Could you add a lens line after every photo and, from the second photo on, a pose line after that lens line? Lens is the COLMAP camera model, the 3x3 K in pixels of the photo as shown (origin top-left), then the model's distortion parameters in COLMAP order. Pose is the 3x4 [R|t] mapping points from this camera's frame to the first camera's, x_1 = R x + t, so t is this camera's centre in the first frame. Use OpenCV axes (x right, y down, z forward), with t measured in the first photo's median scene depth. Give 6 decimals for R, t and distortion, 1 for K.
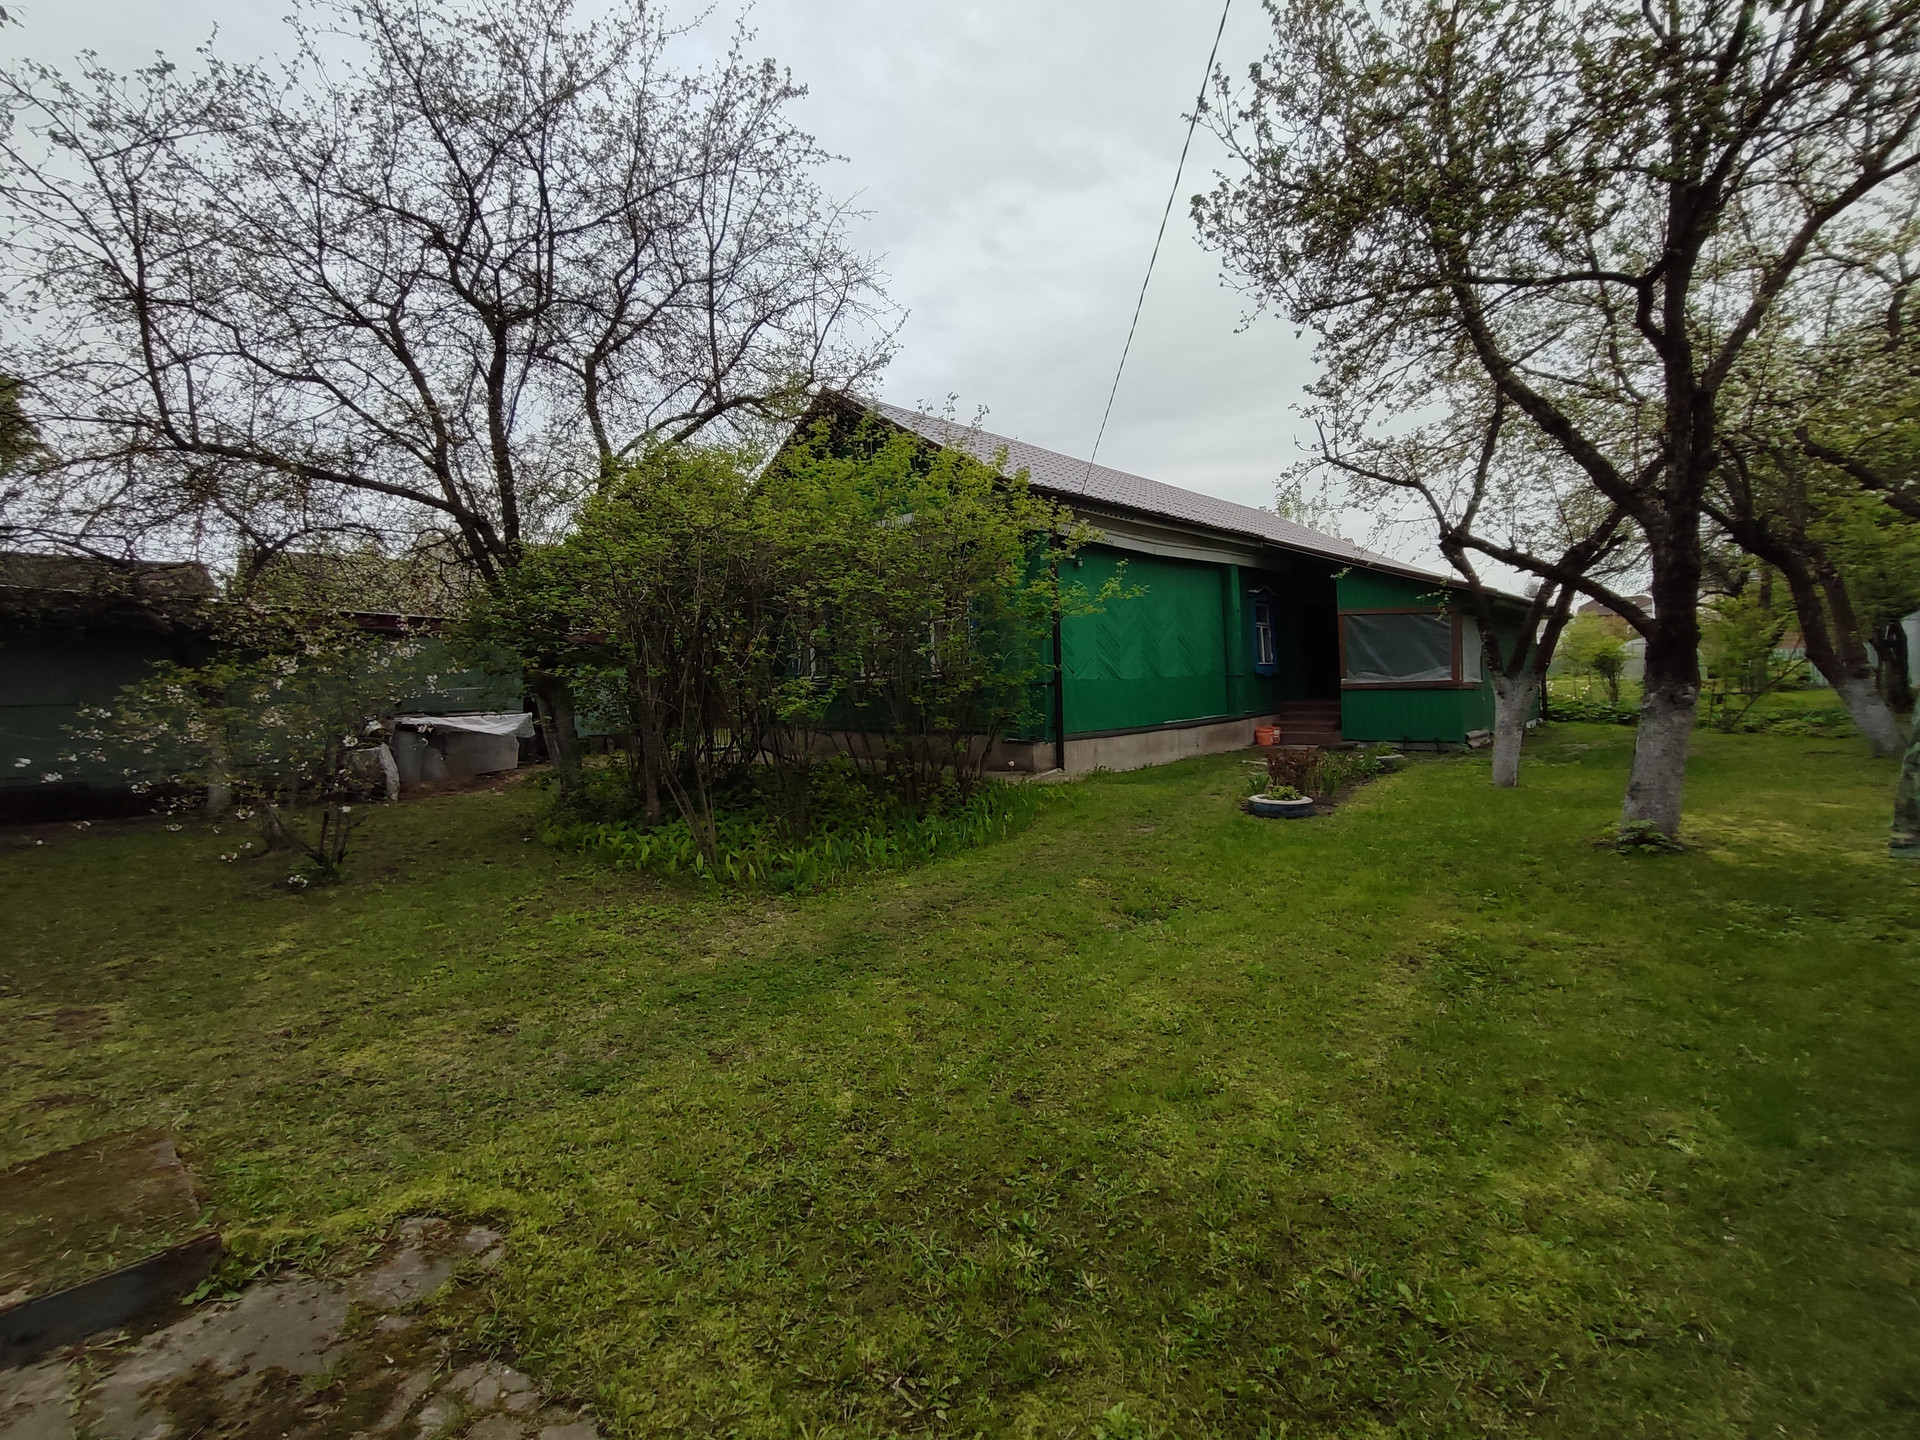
lens RADIAL K [[888.6, 0, 939.4], [0, 888.6, 697.5], [0, 0, 1]] dist [-0.021906, 0.015083]
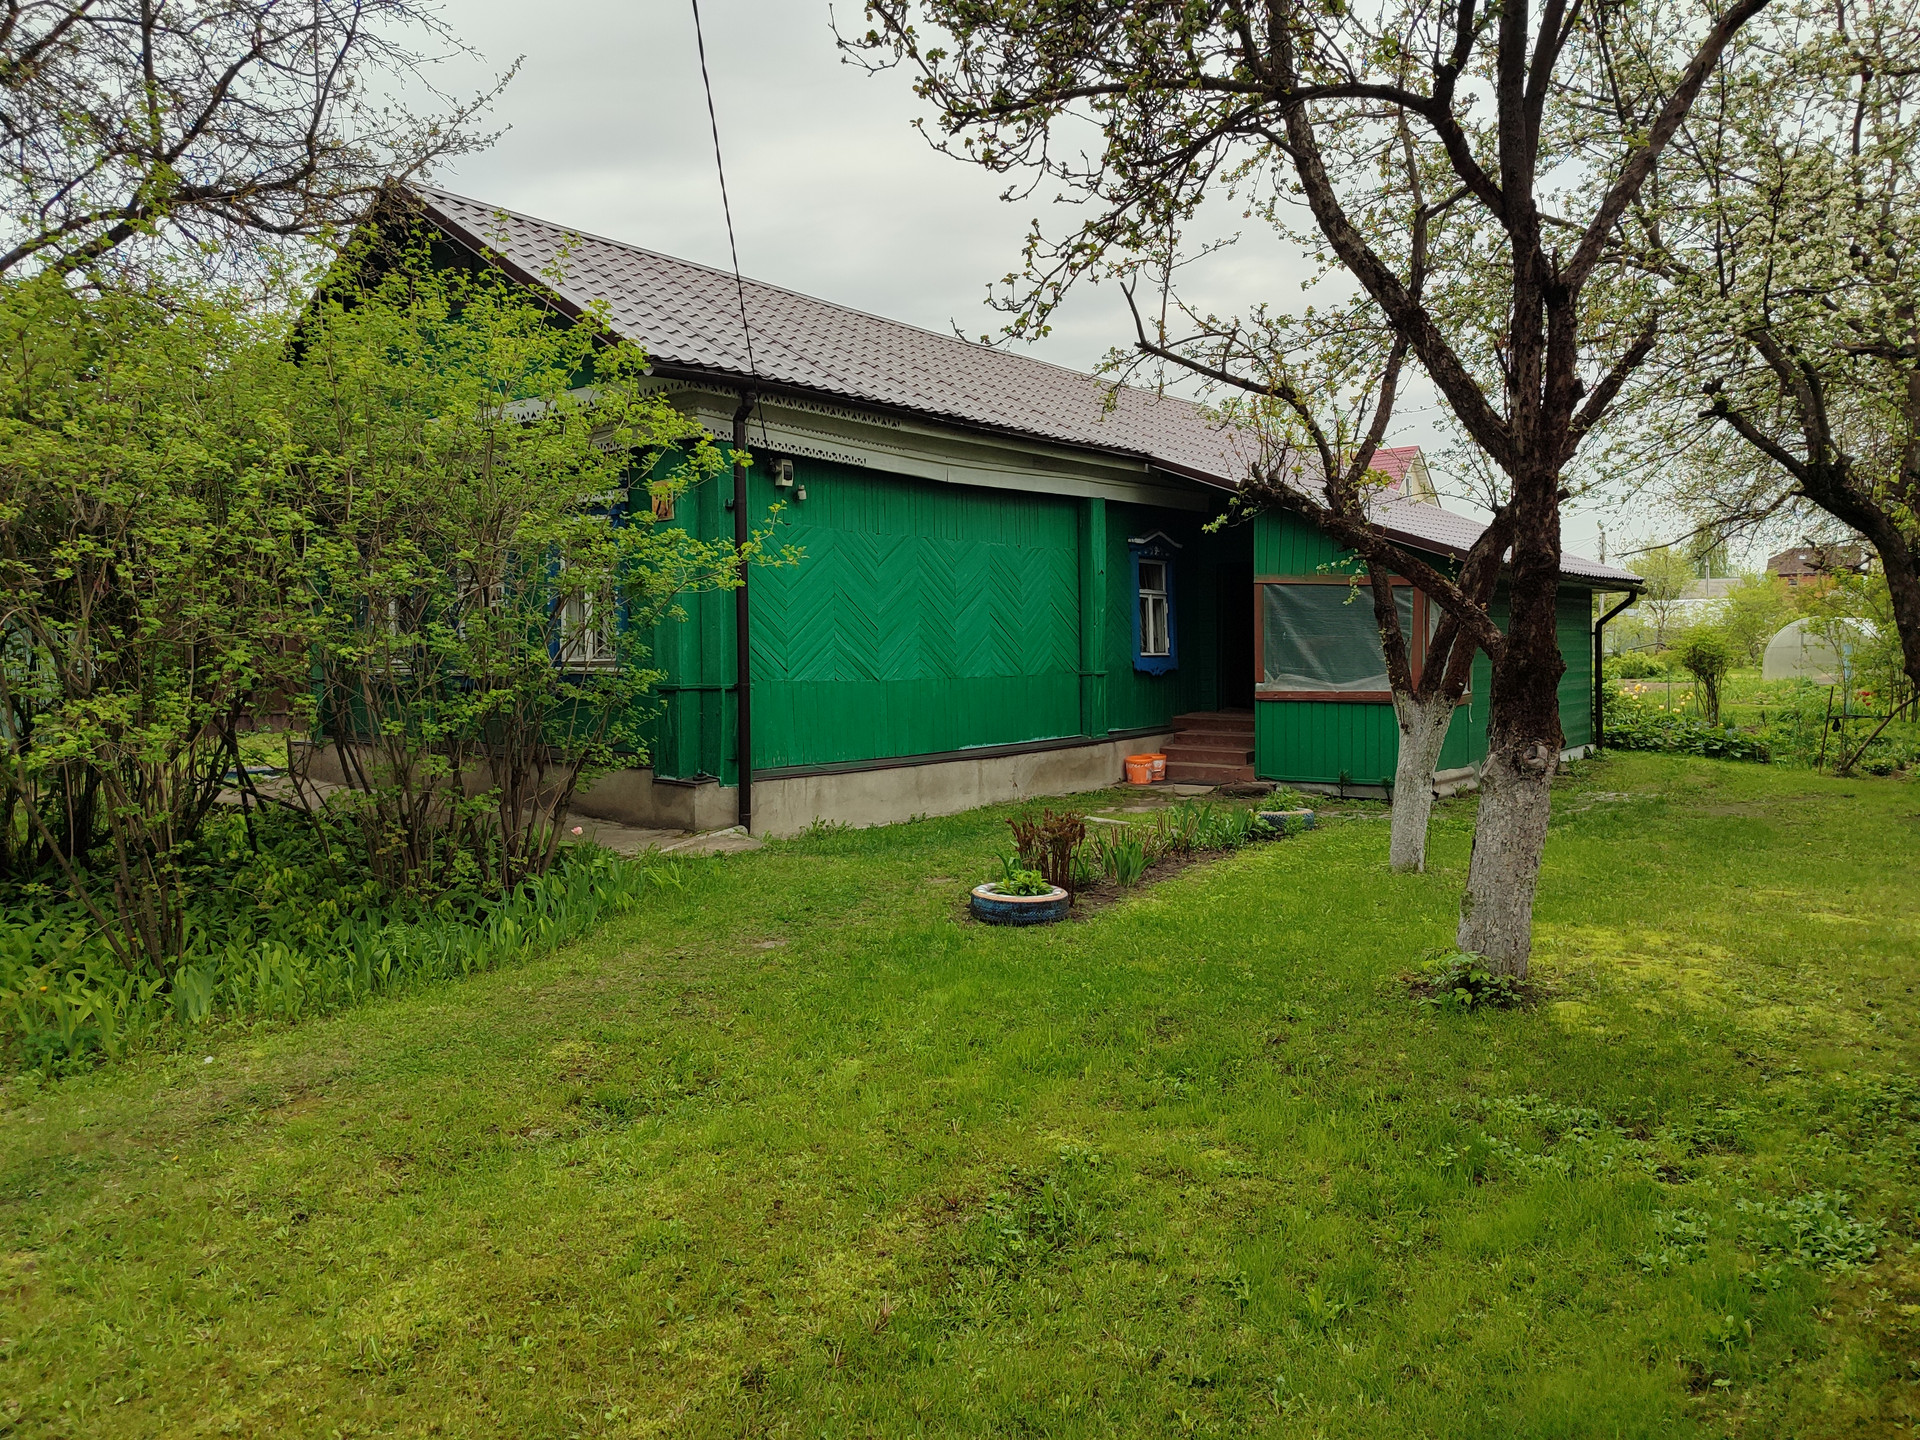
lens RADIAL K [[1387.6, 0, 960.0], [0, 1387.6, 720.3], [0, 0, 1]] dist [0.022060, -0.002930]
pose [[0.995479, 0.021847, 0.092439, 0.182155], [-0.025209, 0.999057, 0.035353, -0.030372], [-0.091579, -0.037523, 0.995091, 0.019053]]
